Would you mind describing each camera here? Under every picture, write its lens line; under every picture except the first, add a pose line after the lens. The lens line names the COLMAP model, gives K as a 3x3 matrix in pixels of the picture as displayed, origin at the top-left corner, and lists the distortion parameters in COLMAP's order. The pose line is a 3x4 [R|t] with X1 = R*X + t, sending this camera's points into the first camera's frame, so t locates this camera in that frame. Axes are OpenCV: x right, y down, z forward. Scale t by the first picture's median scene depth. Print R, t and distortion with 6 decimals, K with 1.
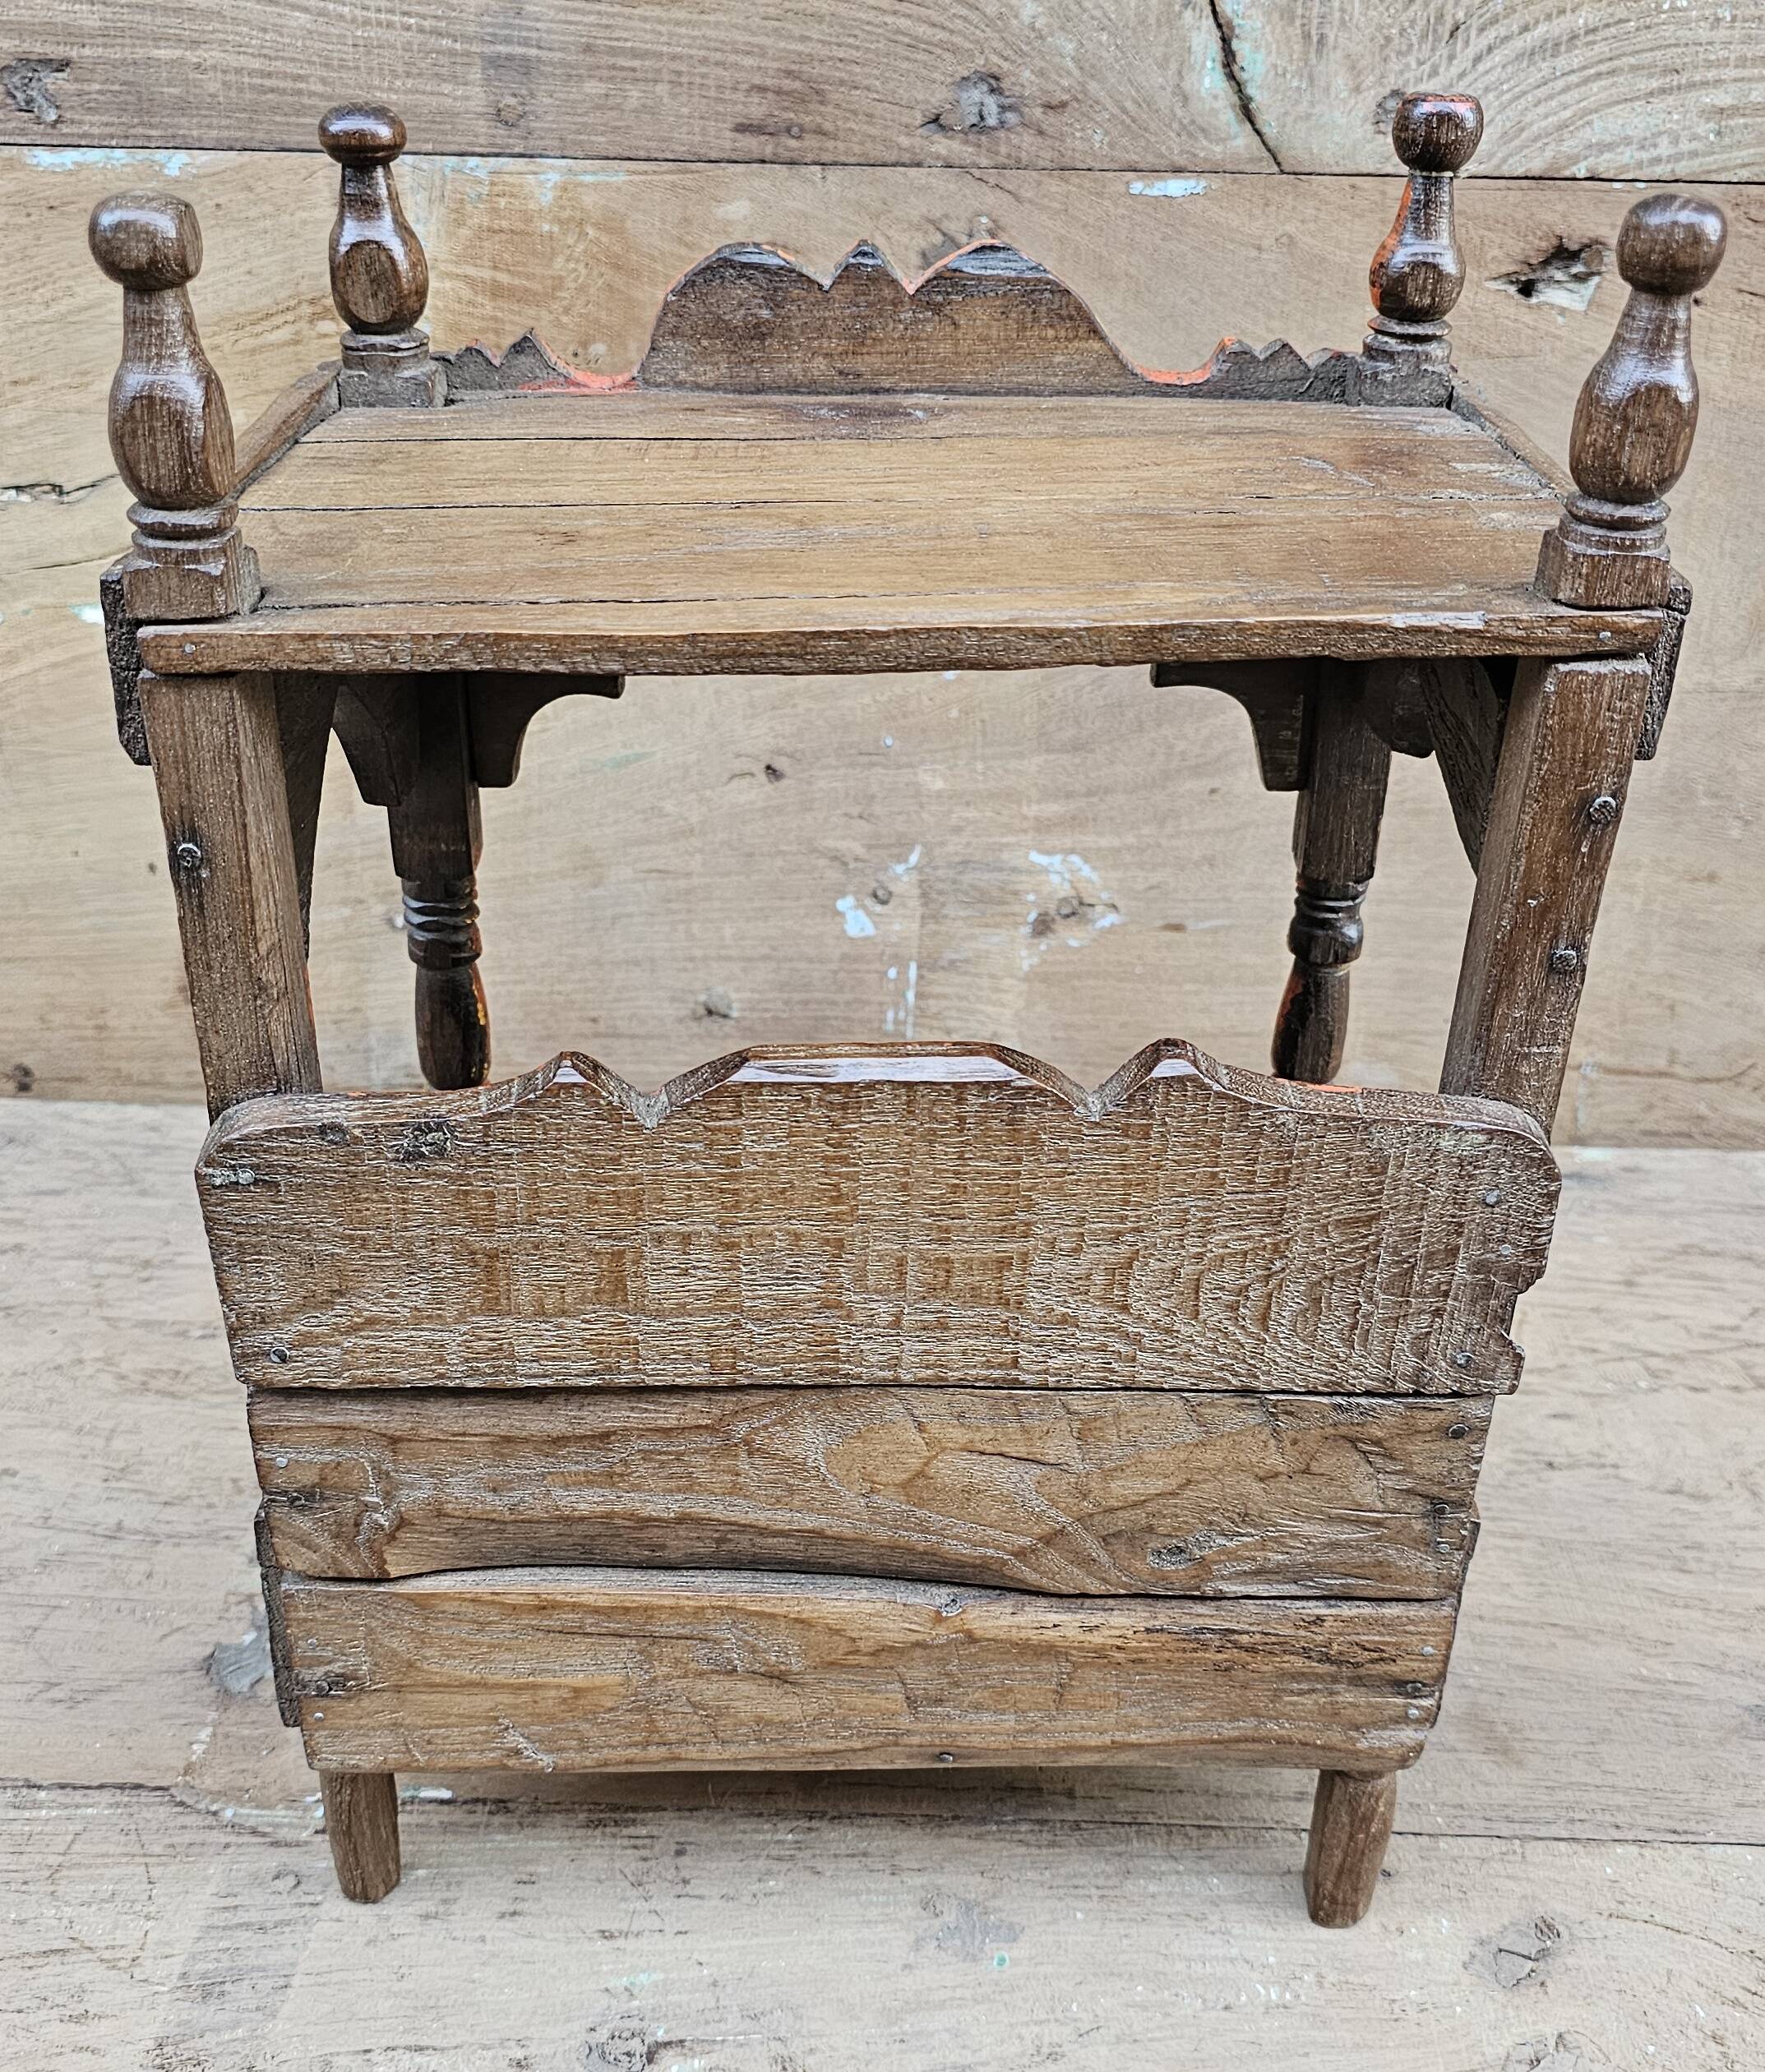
lens RADIAL K [[1998.1, 0, 868.2], [0, 1998.1, 1112.9], [0, 0, 1]] dist [0.006272, 0.000000]
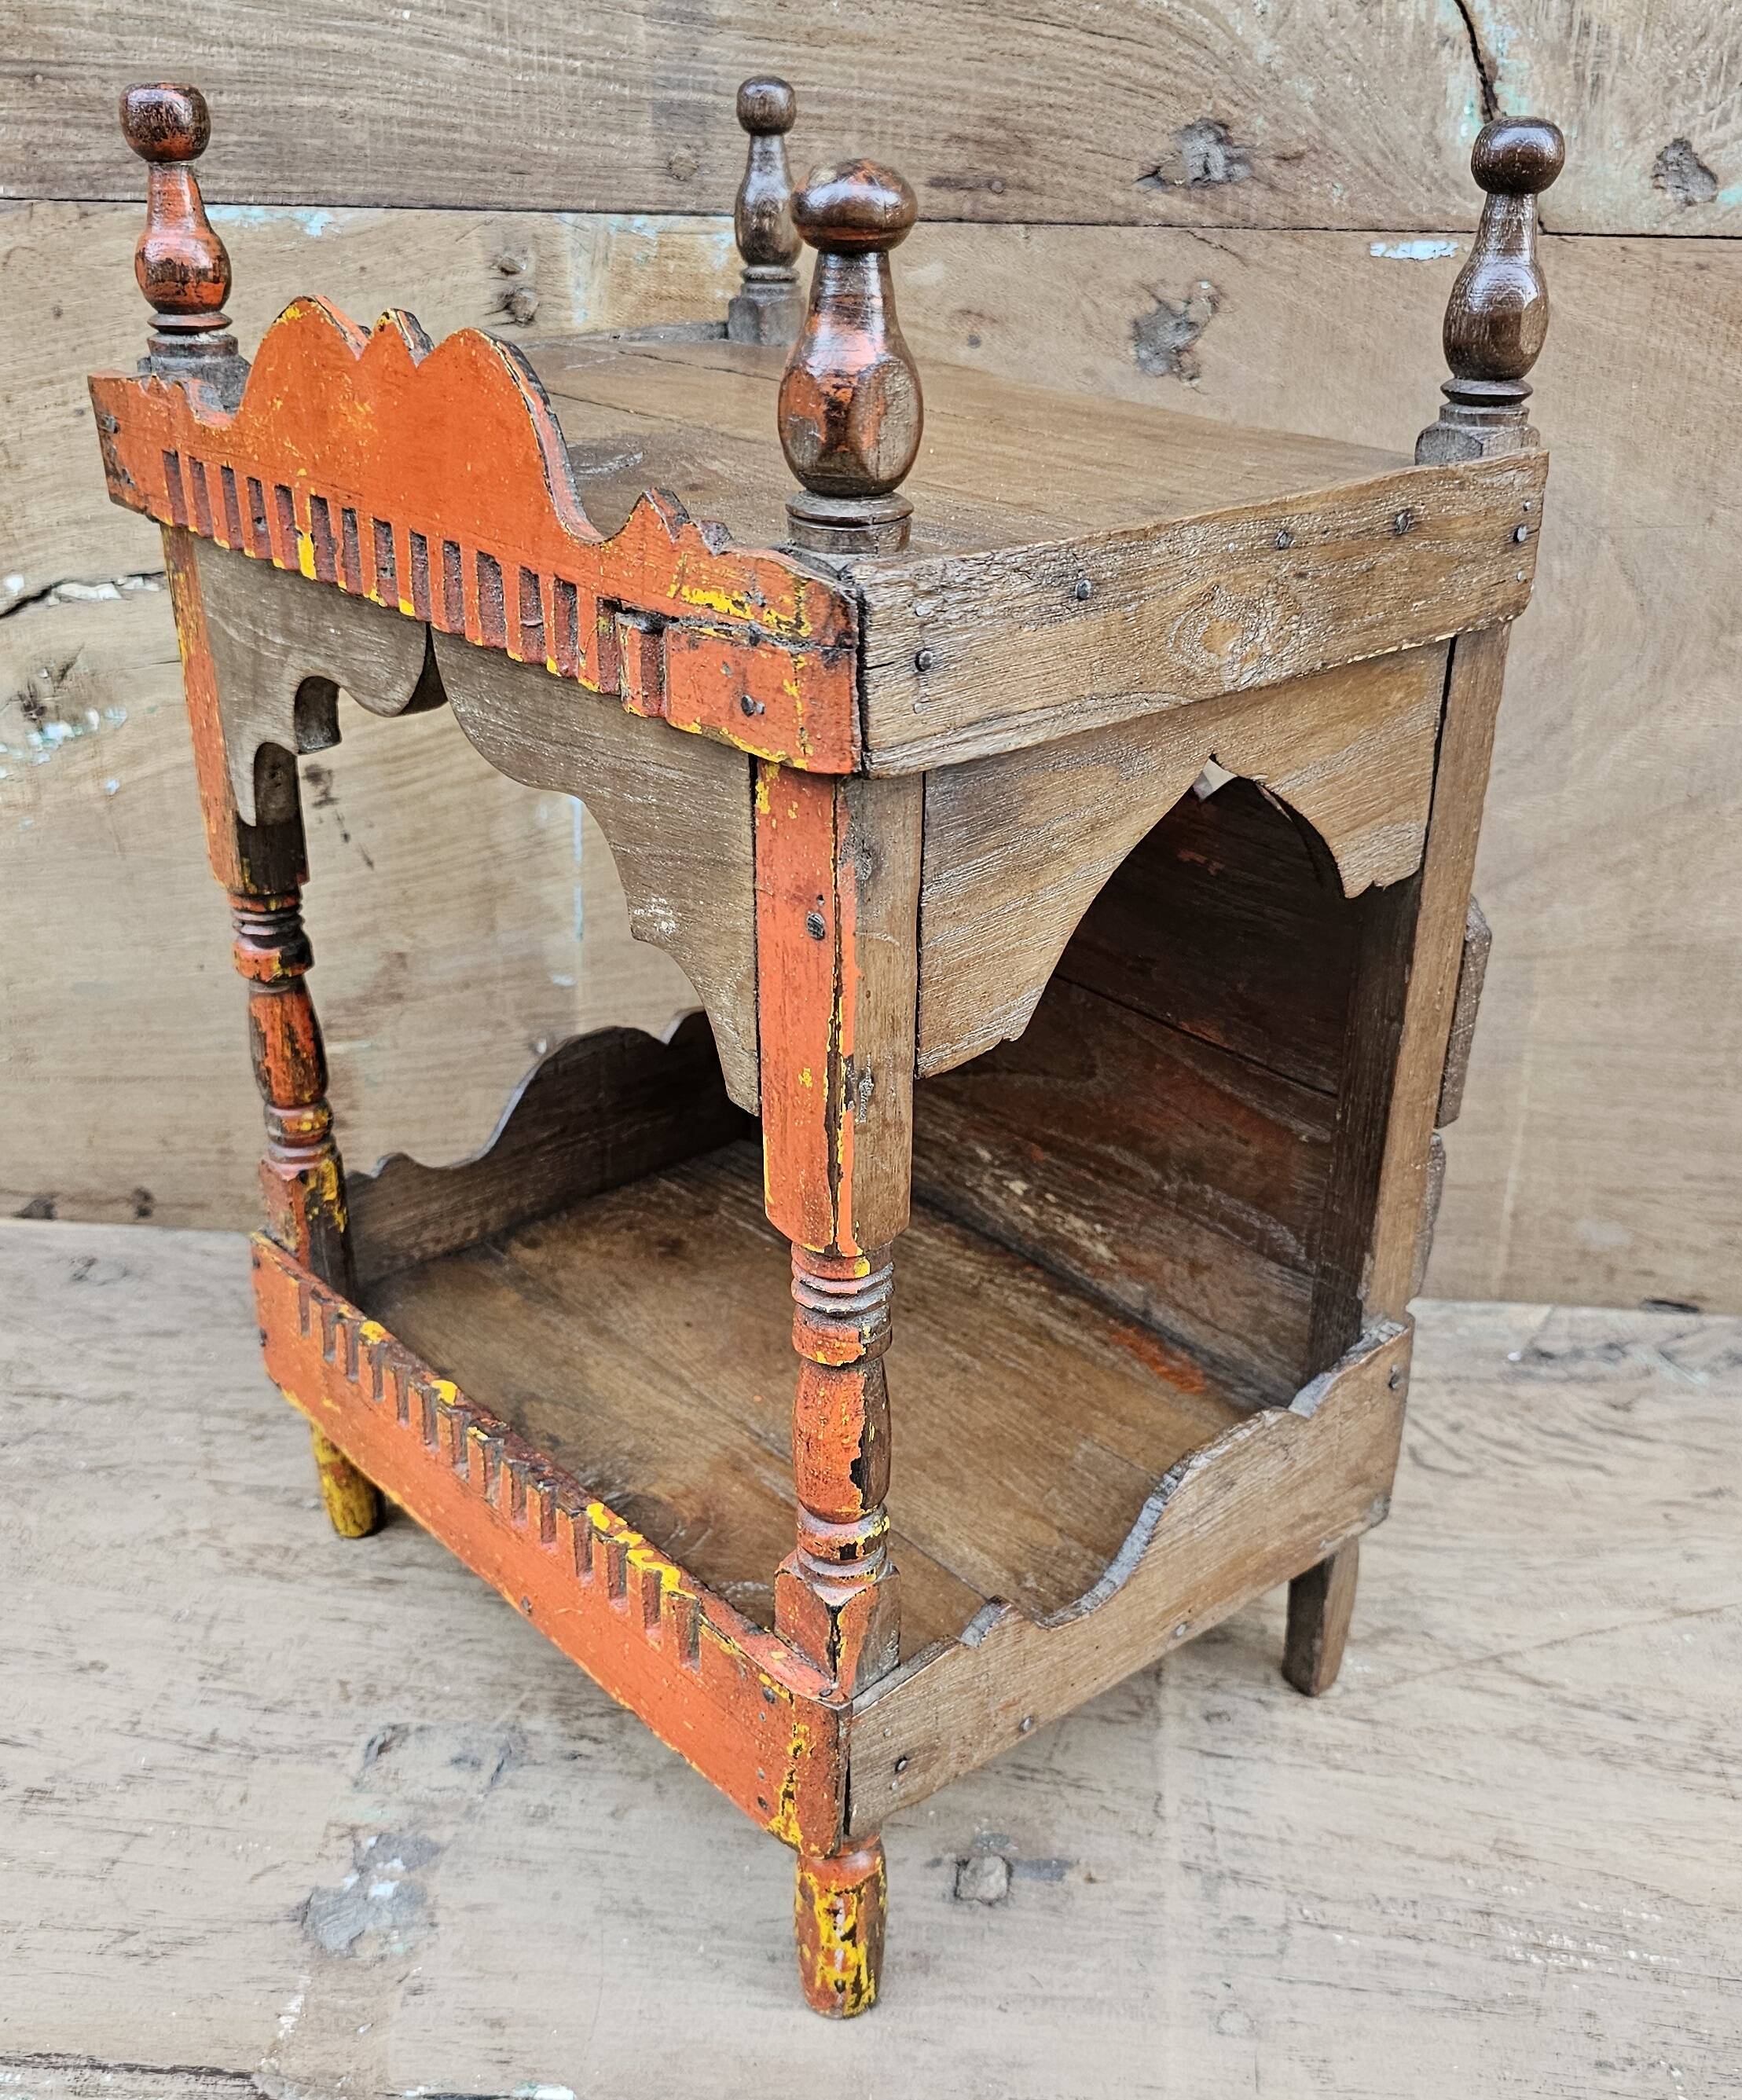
lens RADIAL K [[1986.5, 0, 918.5], [0, 1986.5, 1203.2], [0, 0, 1]] dist [0.004129, 0.000000]
pose [[0.998746, 0.023188, -0.044360, -0.021615], [-0.023163, 0.999731, 0.001077, -0.034241], [0.044373, -0.000048, 0.999015, 0.106692]]
